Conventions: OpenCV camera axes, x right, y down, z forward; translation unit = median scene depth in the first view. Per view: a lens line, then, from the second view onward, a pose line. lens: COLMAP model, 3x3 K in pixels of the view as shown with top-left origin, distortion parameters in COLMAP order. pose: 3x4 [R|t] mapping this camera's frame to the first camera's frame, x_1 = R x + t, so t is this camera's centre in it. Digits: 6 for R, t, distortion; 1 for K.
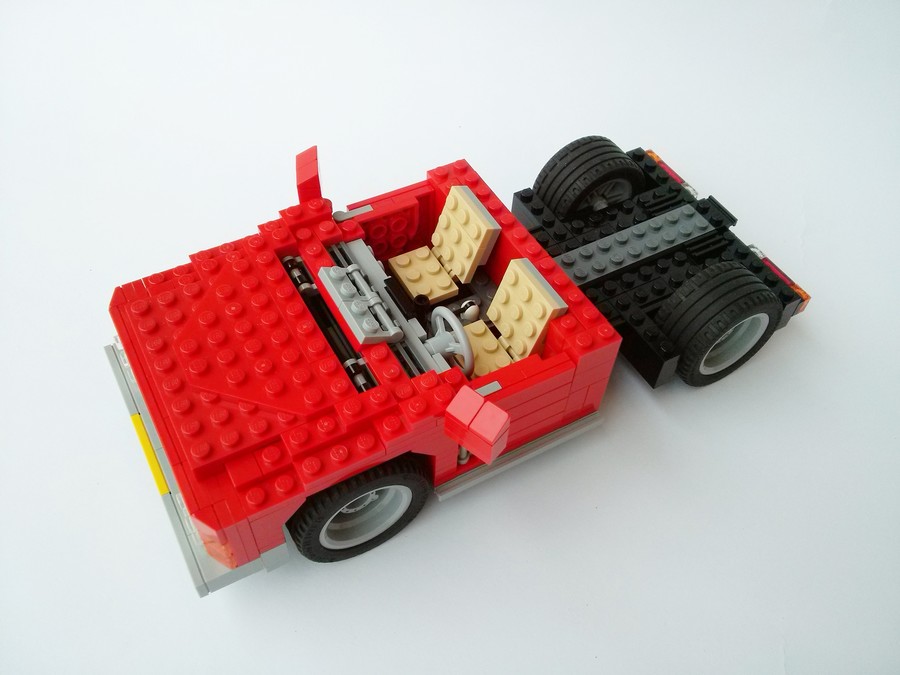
lens RADIAL K [[800.2, 0, 448.0], [0, 800.2, 339.0], [0, 0, 1]] dist [-0.040612, -0.063634]
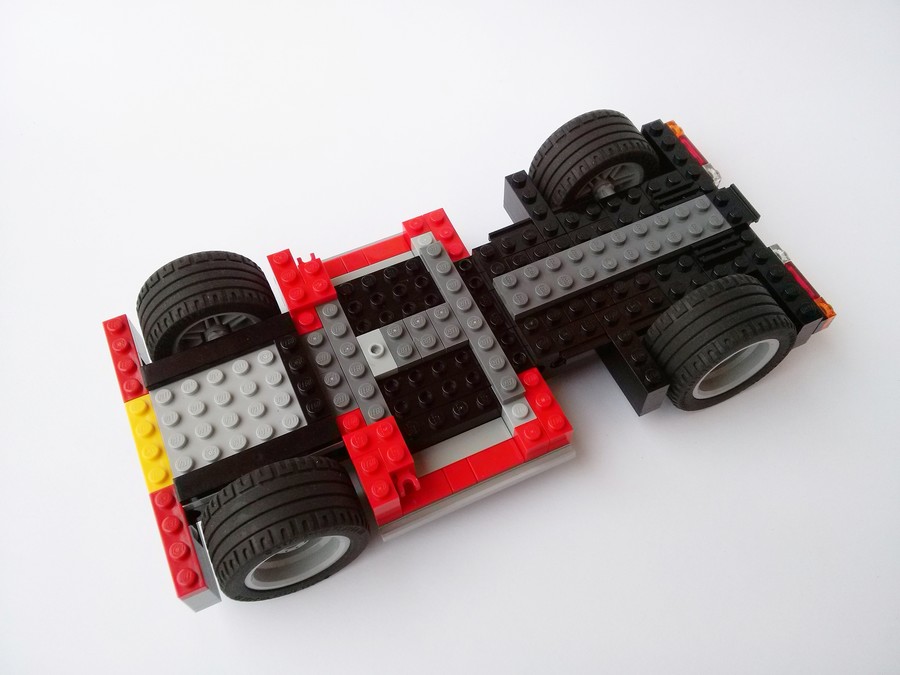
lens RADIAL K [[800.2, 0, 444.4], [0, 800.2, 336.2], [0, 0, 1]] dist [-0.040612, -0.063634]
pose [[0.994455, 0.037175, -0.098377, 0.111934], [-0.024359, 0.991422, 0.128406, -0.122300], [0.102307, -0.125298, 0.986830, 0.095581]]
